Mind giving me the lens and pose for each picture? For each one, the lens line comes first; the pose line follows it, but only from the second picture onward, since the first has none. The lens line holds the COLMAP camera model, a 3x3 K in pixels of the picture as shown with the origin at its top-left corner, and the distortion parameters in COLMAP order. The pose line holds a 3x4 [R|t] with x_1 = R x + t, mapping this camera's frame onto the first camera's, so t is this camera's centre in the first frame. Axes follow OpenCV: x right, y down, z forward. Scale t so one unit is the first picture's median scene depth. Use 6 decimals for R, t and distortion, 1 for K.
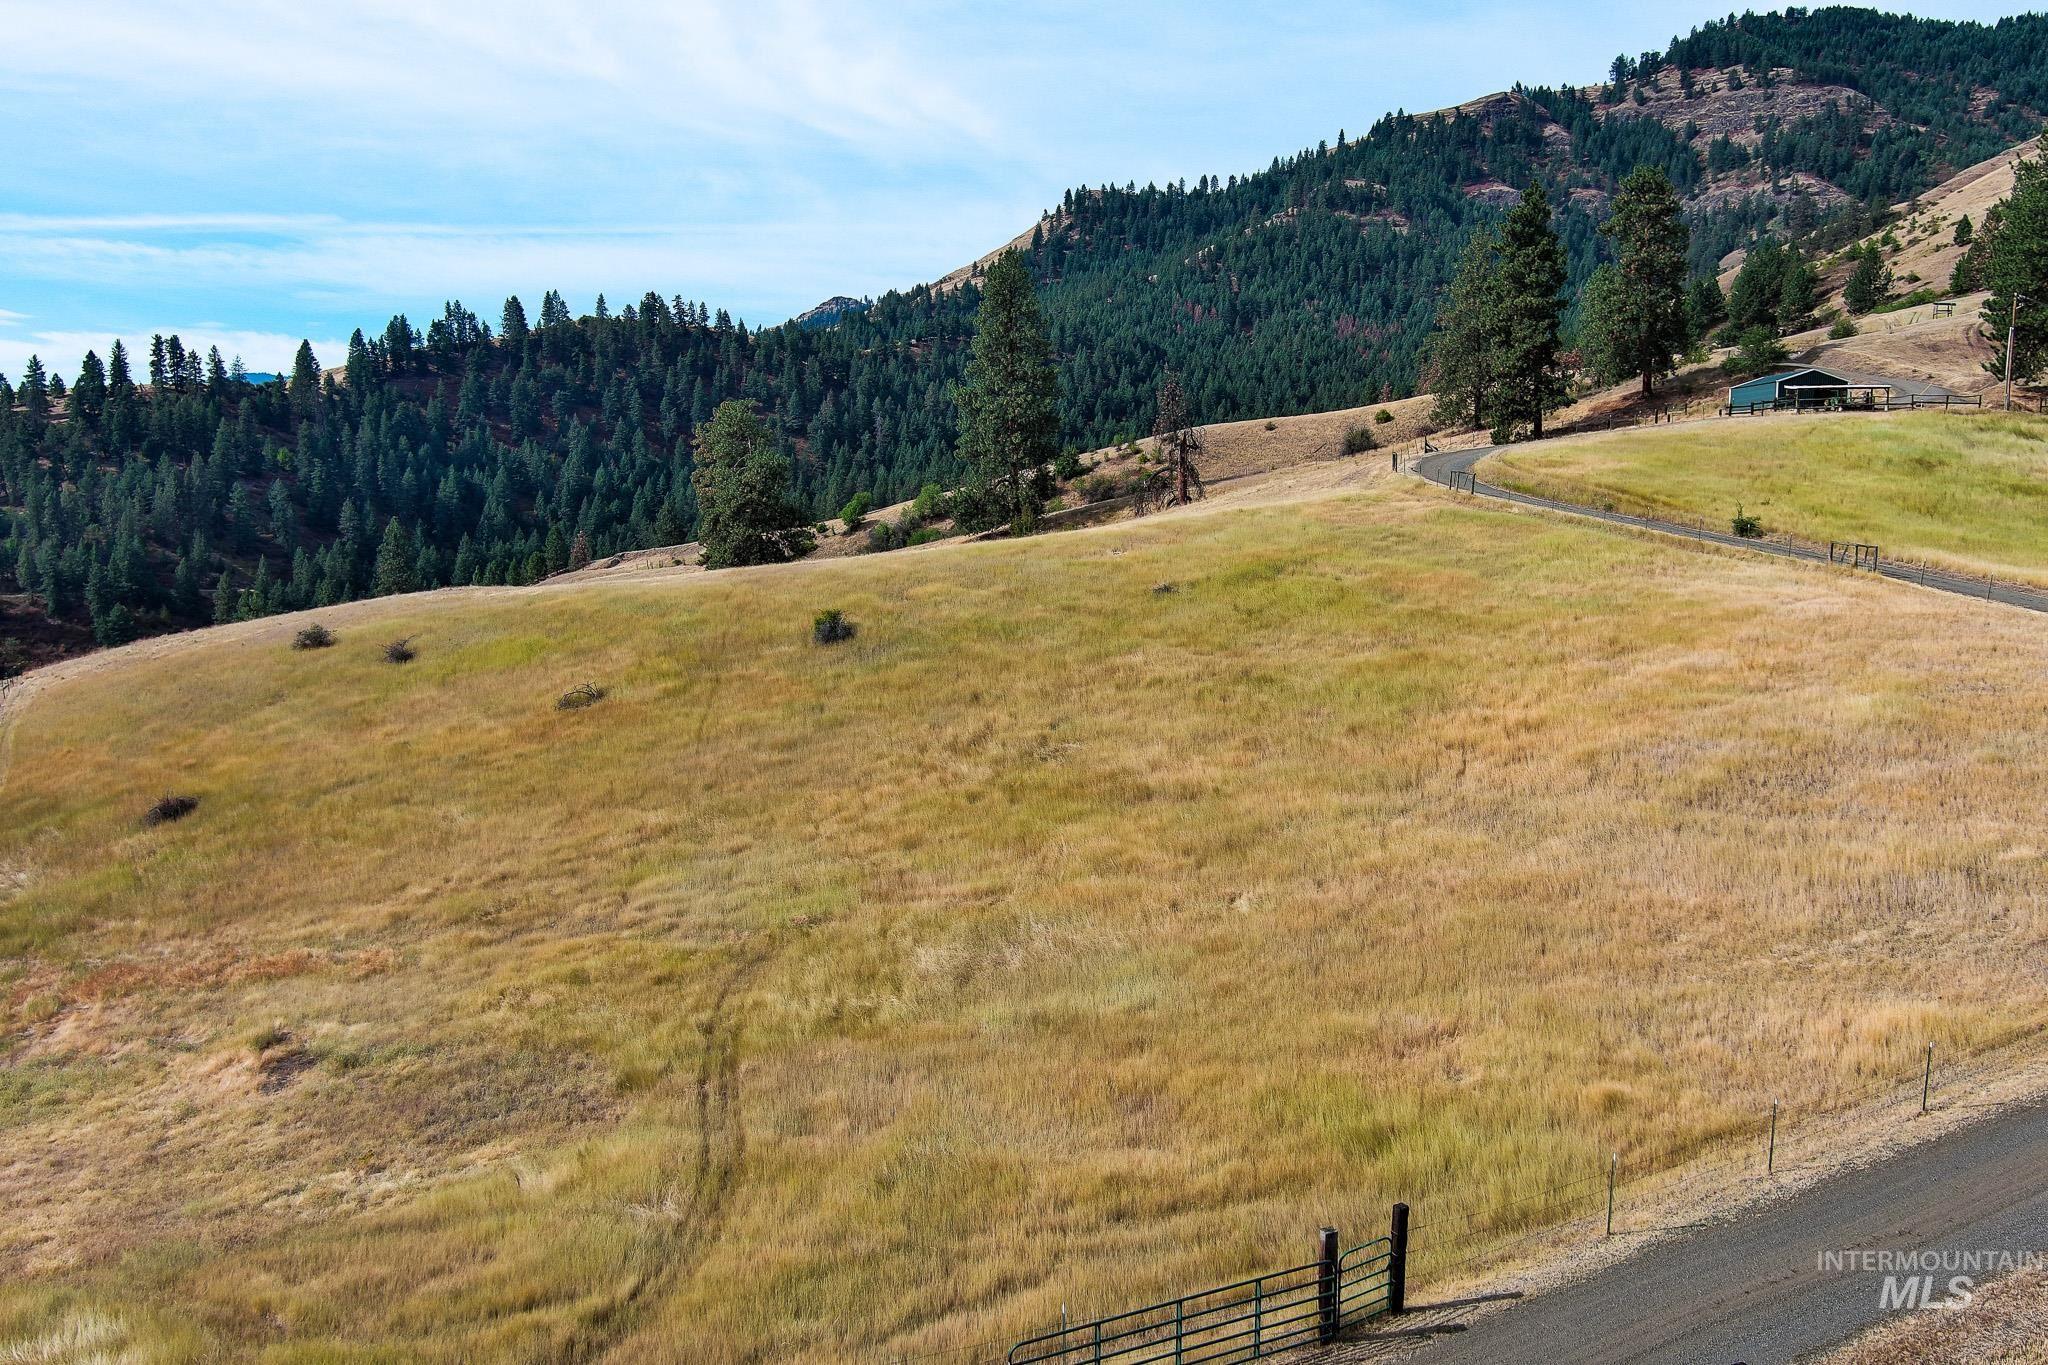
lens RADIAL K [[1588.4, 0, 1016.4], [0, 1588.4, 696.3], [0, 0, 1]] dist [0.014217, -0.007110]
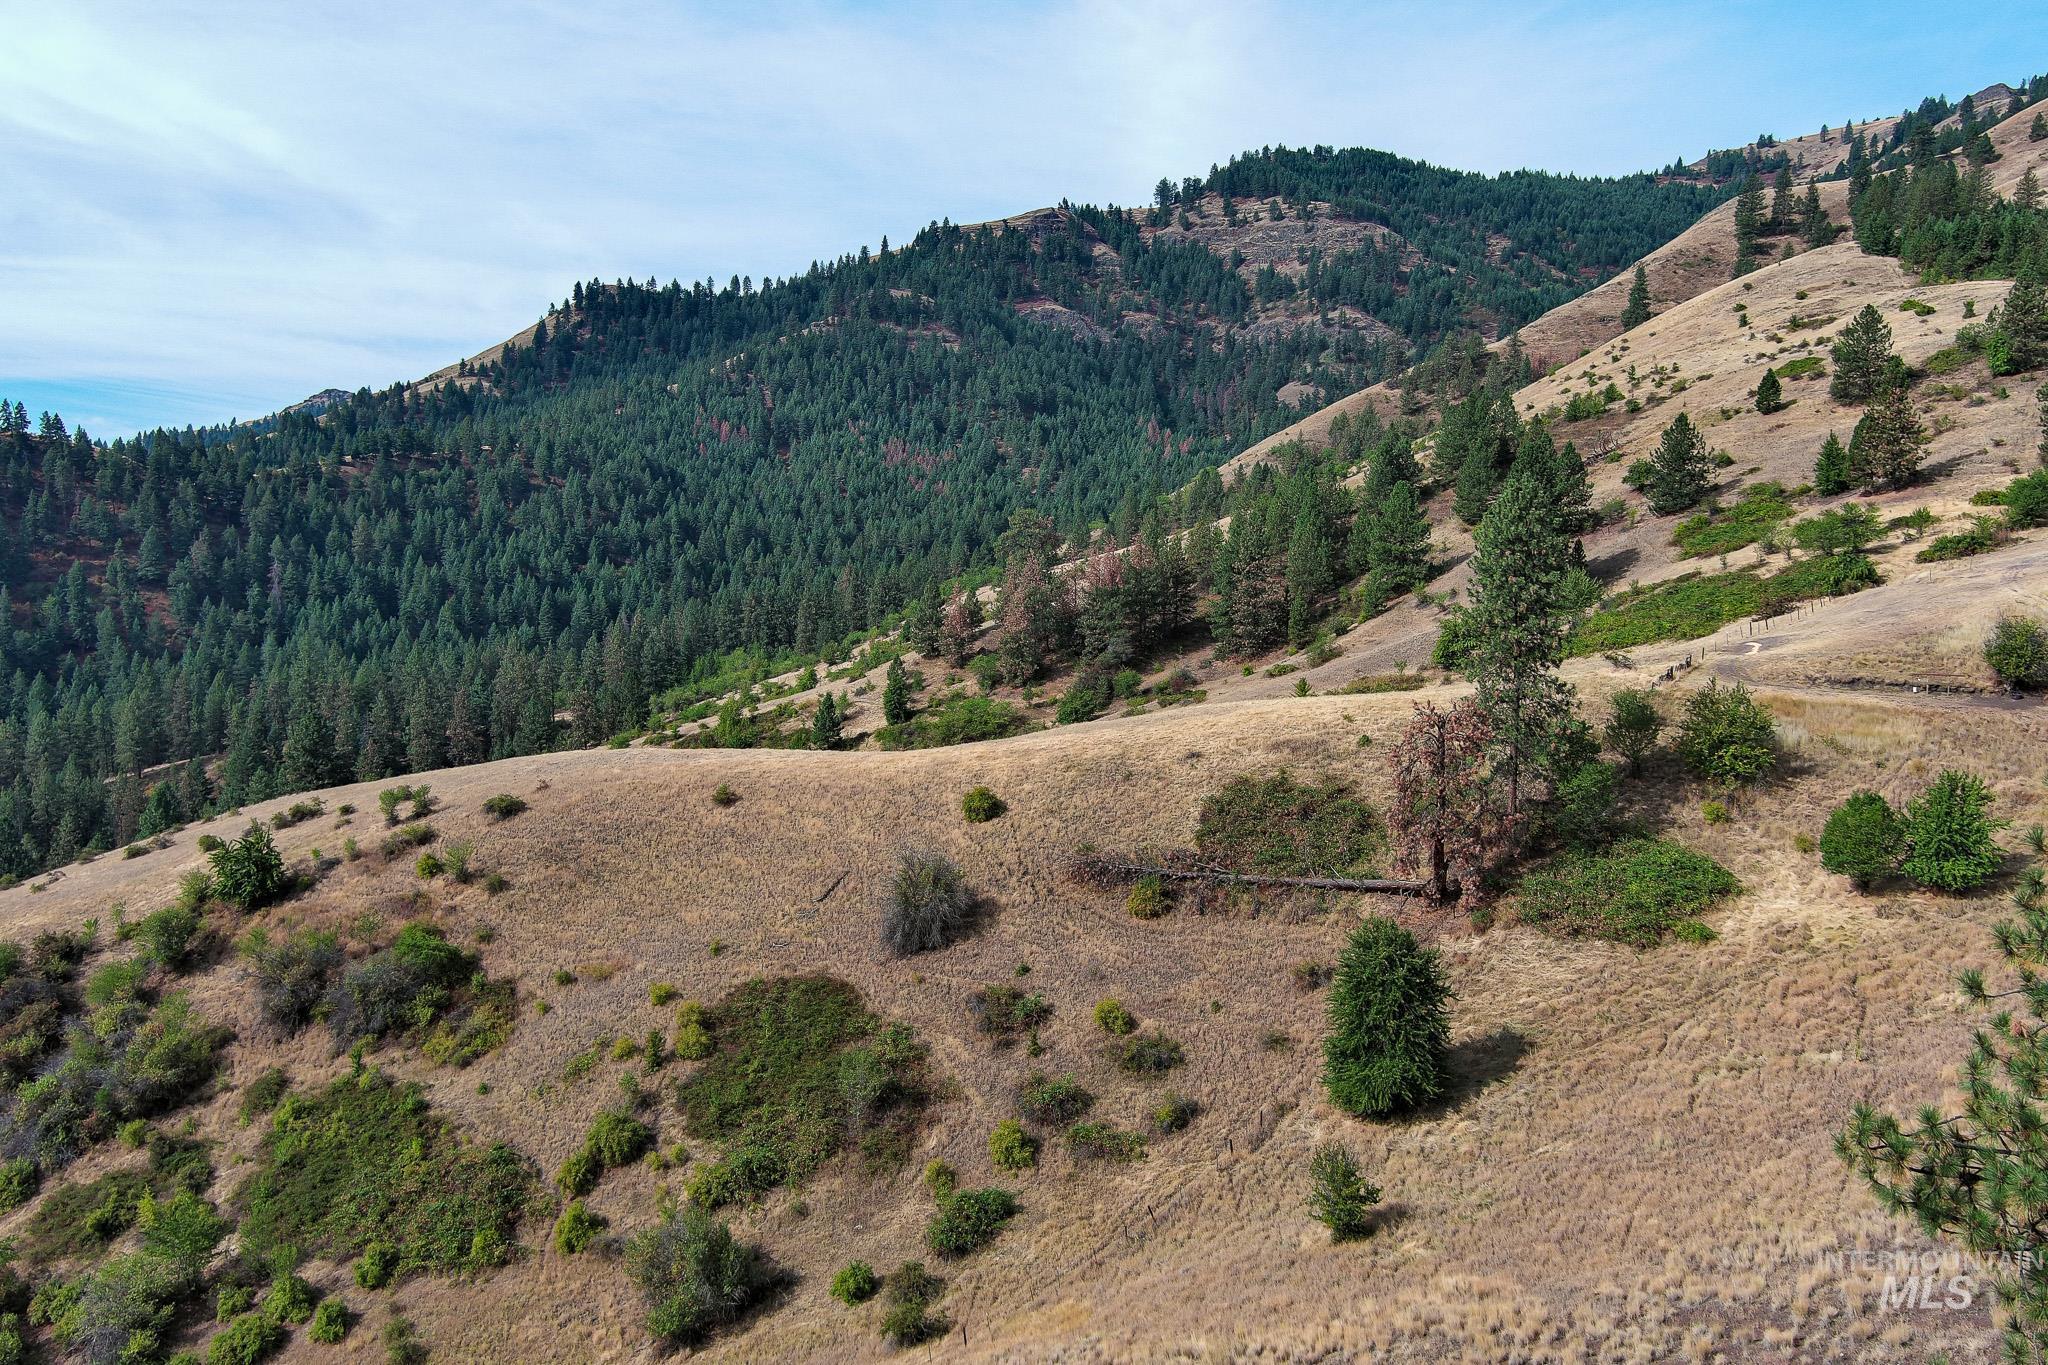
lens RADIAL K [[1588.4, 0, 1019.2], [0, 1588.4, 689.2], [0, 0, 1]] dist [0.014217, -0.007110]
pose [[0.961938, -0.015508, 0.272827, 0.027780], [0.033627, 0.997518, -0.061863, -0.039443], [-0.271190, 0.068682, 0.960072, 0.130382]]
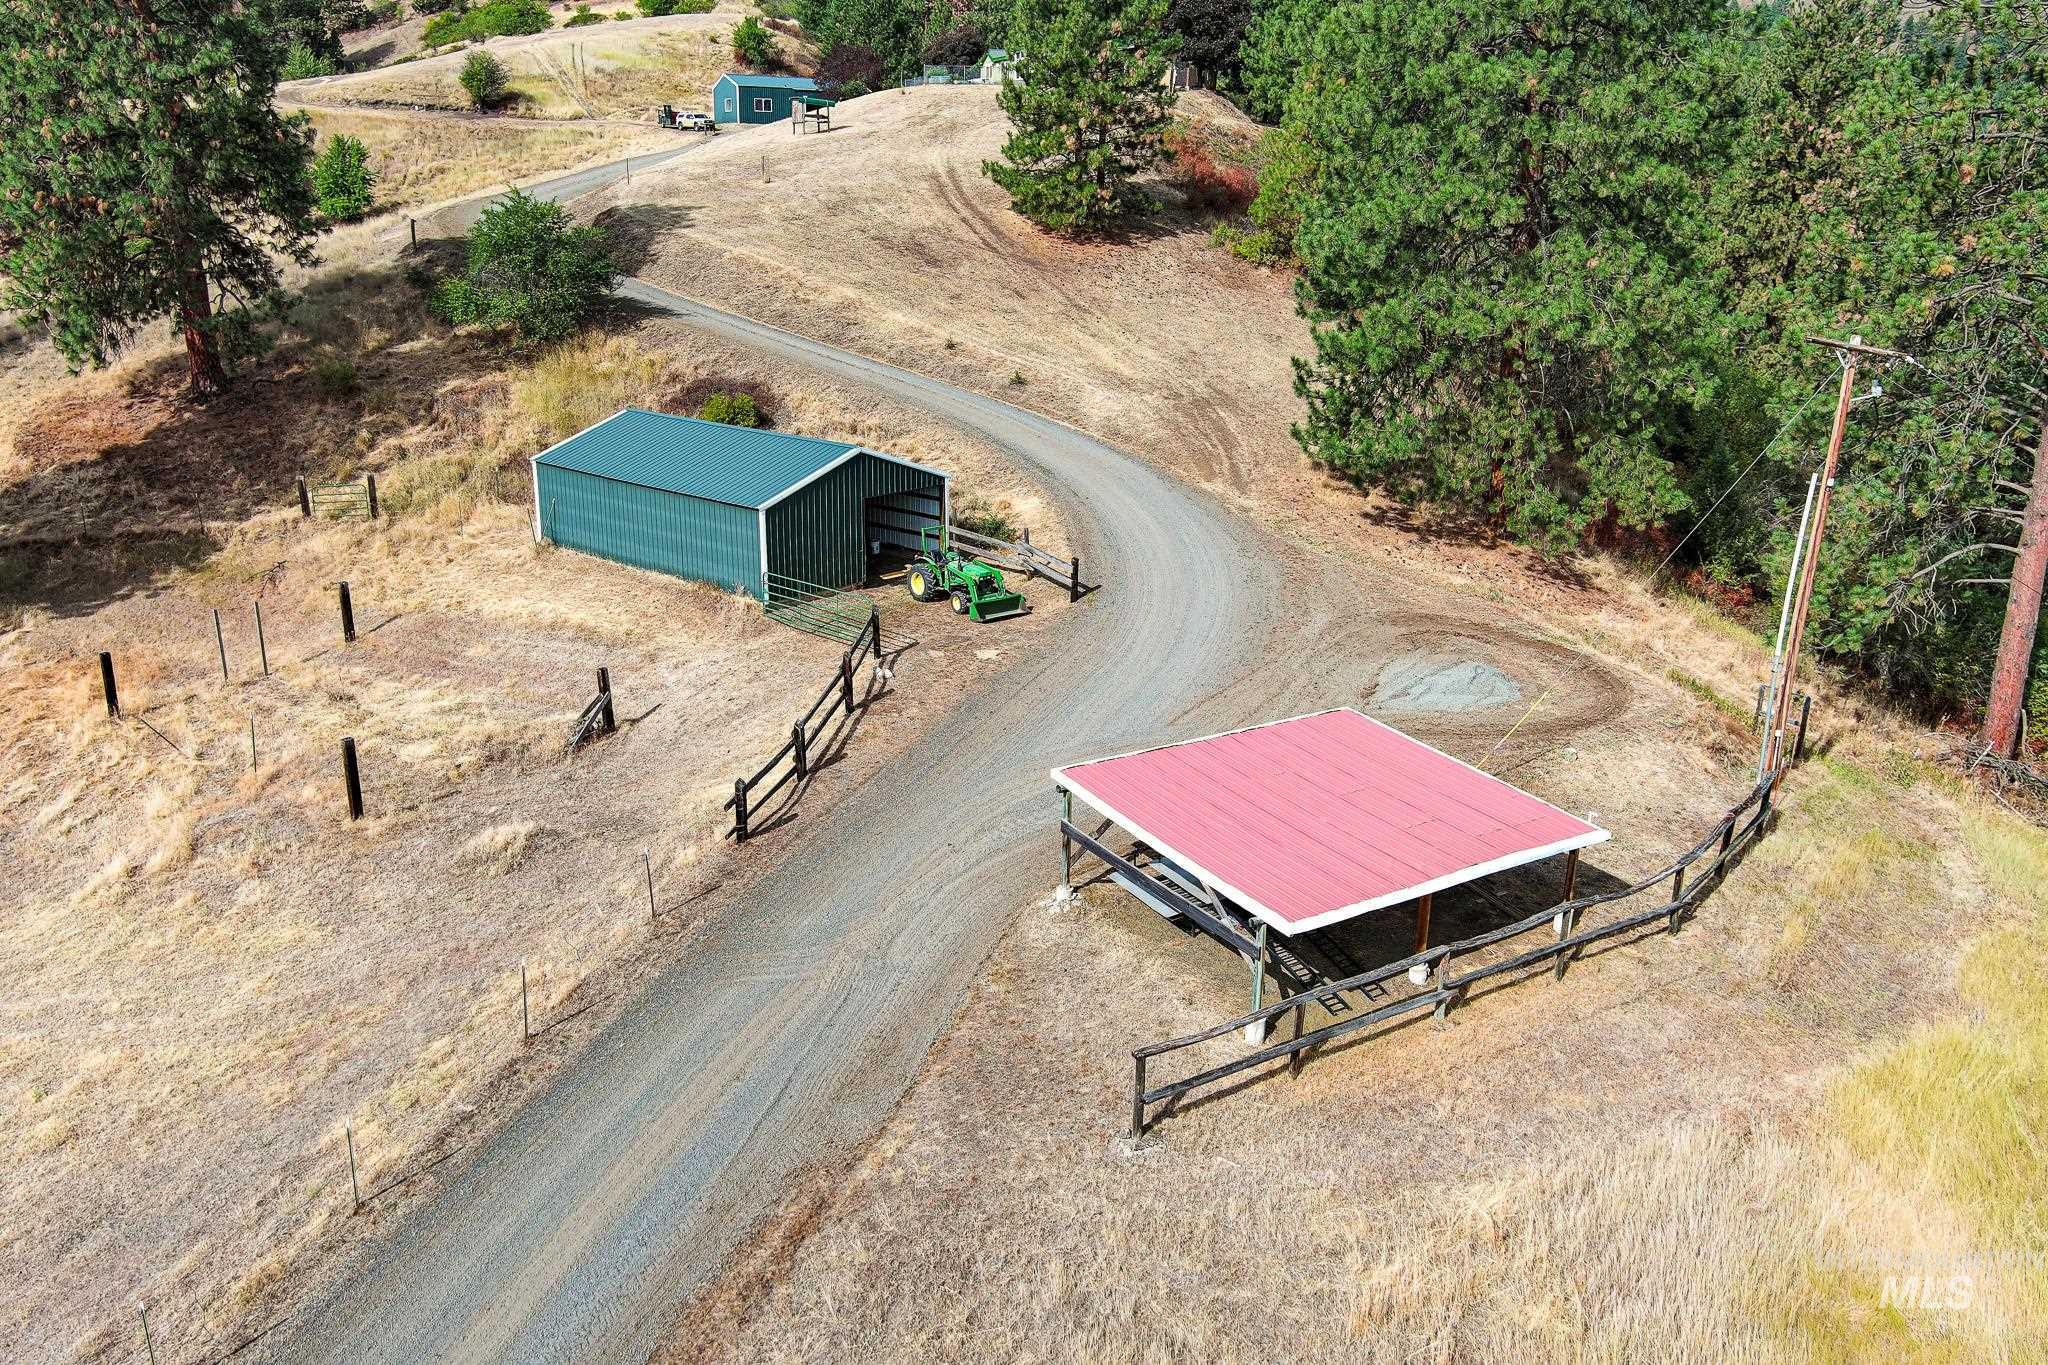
lens RADIAL K [[1588.4, 0, 1025.1], [0, 1588.4, 685.7], [0, 0, 1]] dist [0.014217, -0.007110]
pose [[0.653810, -0.223869, 0.722783, 0.034285], [0.081679, 0.970529, 0.226720, -0.025035], [-0.752238, -0.089196, 0.652827, 0.087979]]
